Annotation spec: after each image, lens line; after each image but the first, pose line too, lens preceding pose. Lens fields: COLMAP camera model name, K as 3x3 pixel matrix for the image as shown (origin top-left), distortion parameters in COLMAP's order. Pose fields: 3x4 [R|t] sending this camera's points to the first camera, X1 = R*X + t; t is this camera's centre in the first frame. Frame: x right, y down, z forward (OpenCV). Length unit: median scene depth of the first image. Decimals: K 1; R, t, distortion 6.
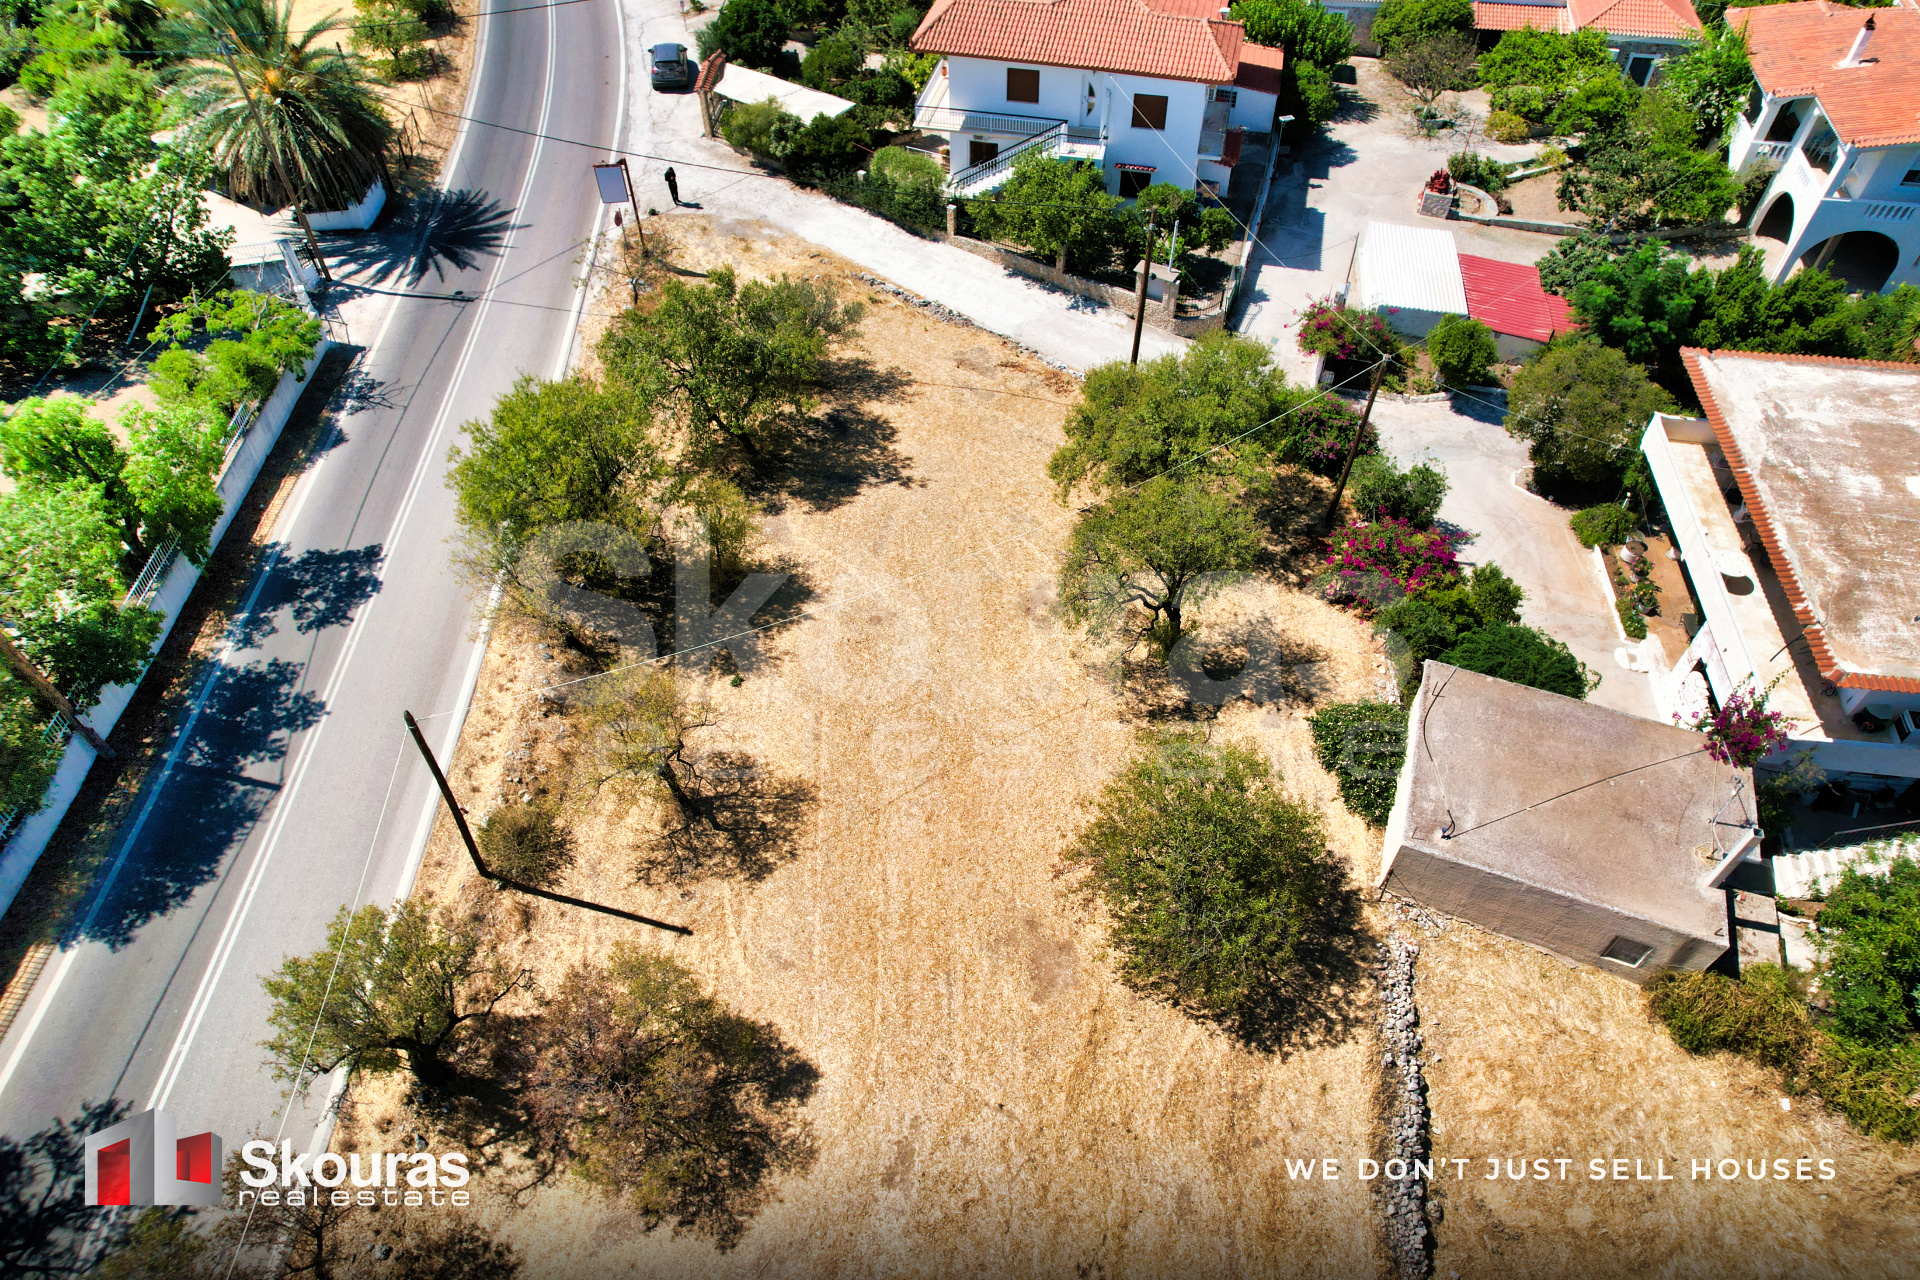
lens RADIAL K [[1227.1, 0, 964.4], [0, 1227.1, 653.3], [0, 0, 1]] dist [-0.072258, 0.062662]
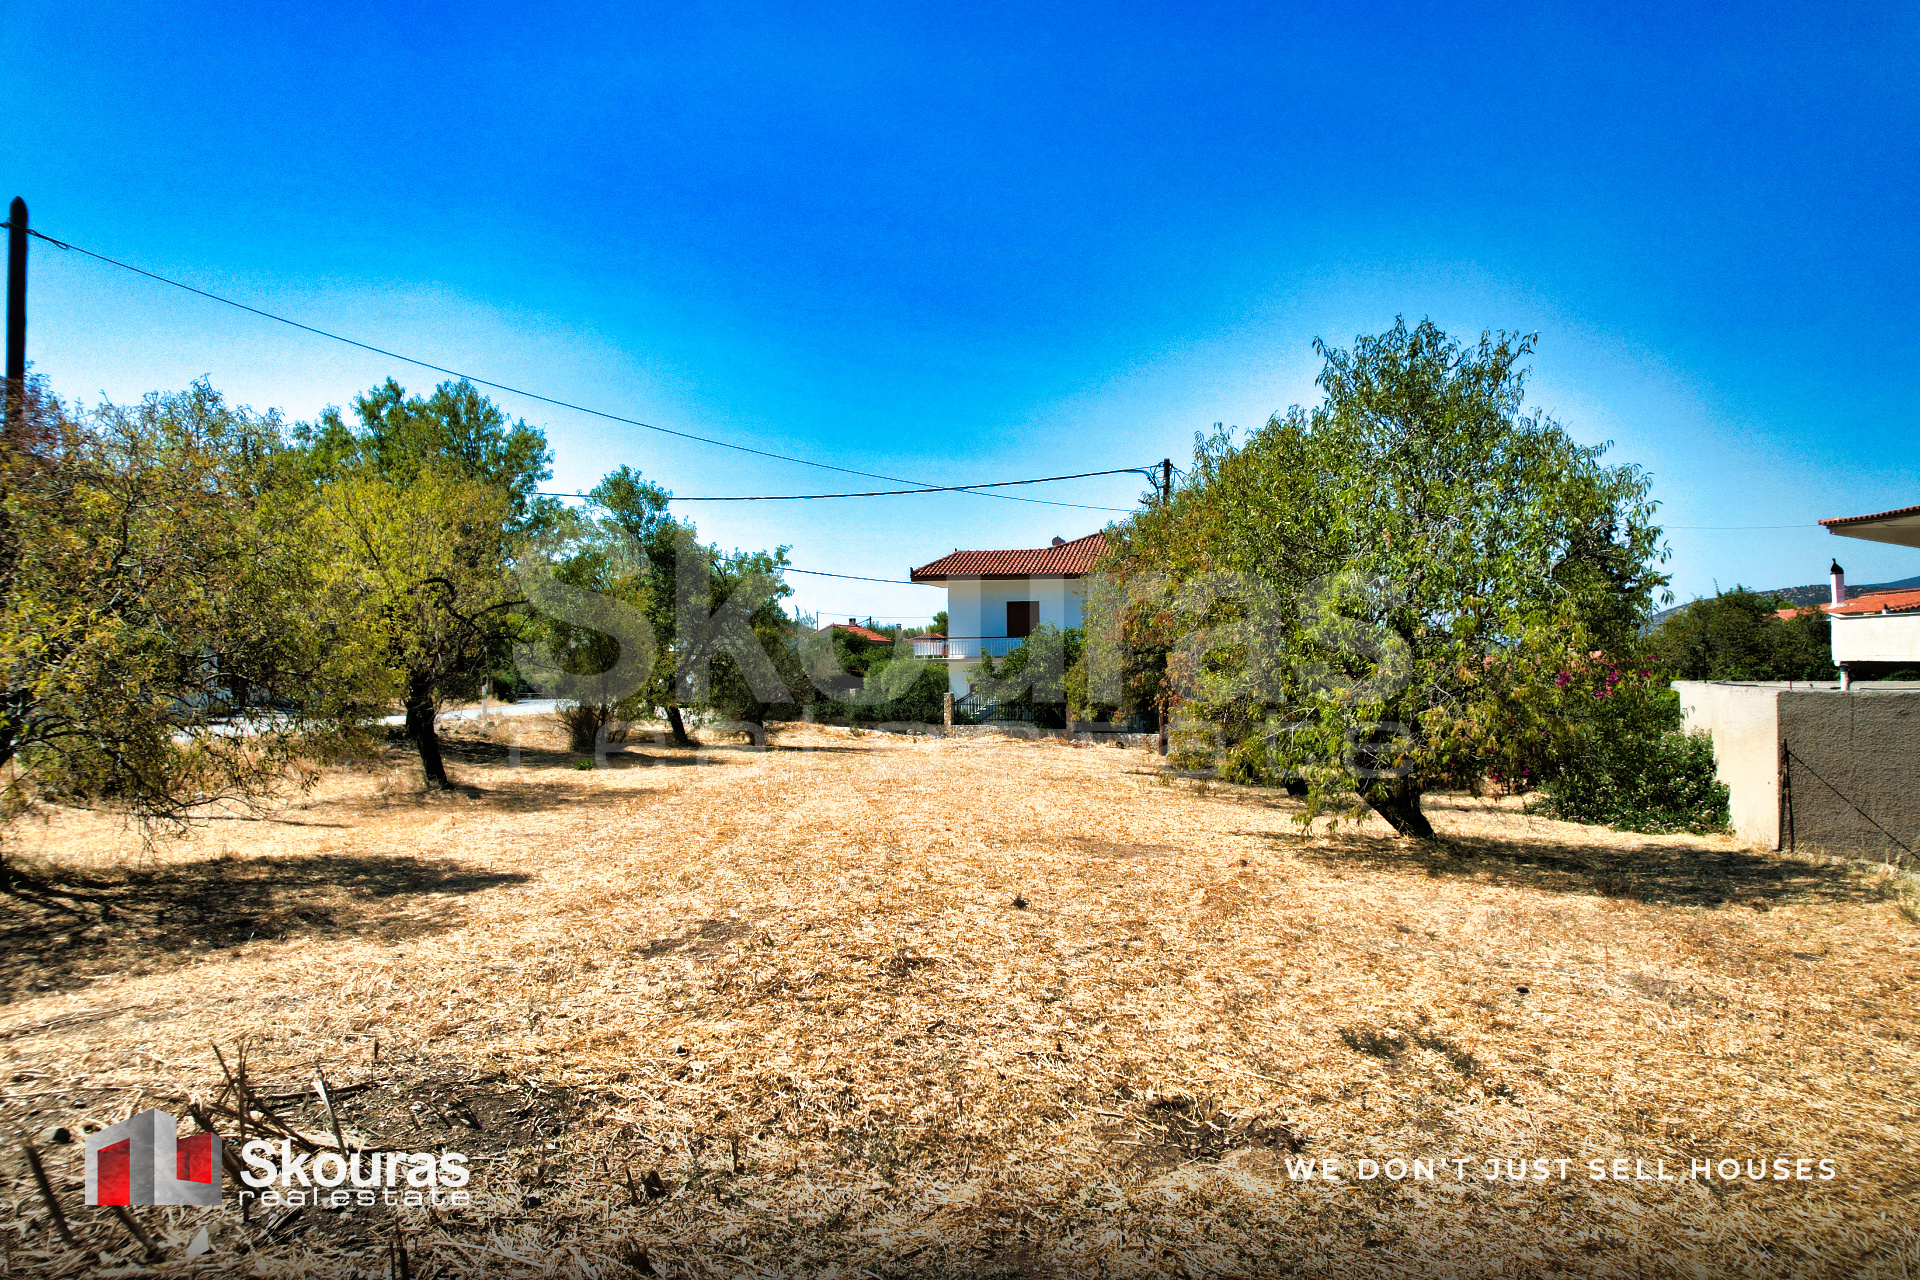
lens RADIAL K [[1227.1, 0, 964.1], [0, 1227.1, 650.7], [0, 0, 1]] dist [-0.072258, 0.062662]
pose [[0.999910, 0.009727, -0.009278, 0.013297], [-0.013361, 0.643146, -0.765627, 0.475679], [-0.001480, 0.765682, 0.643218, 0.574716]]
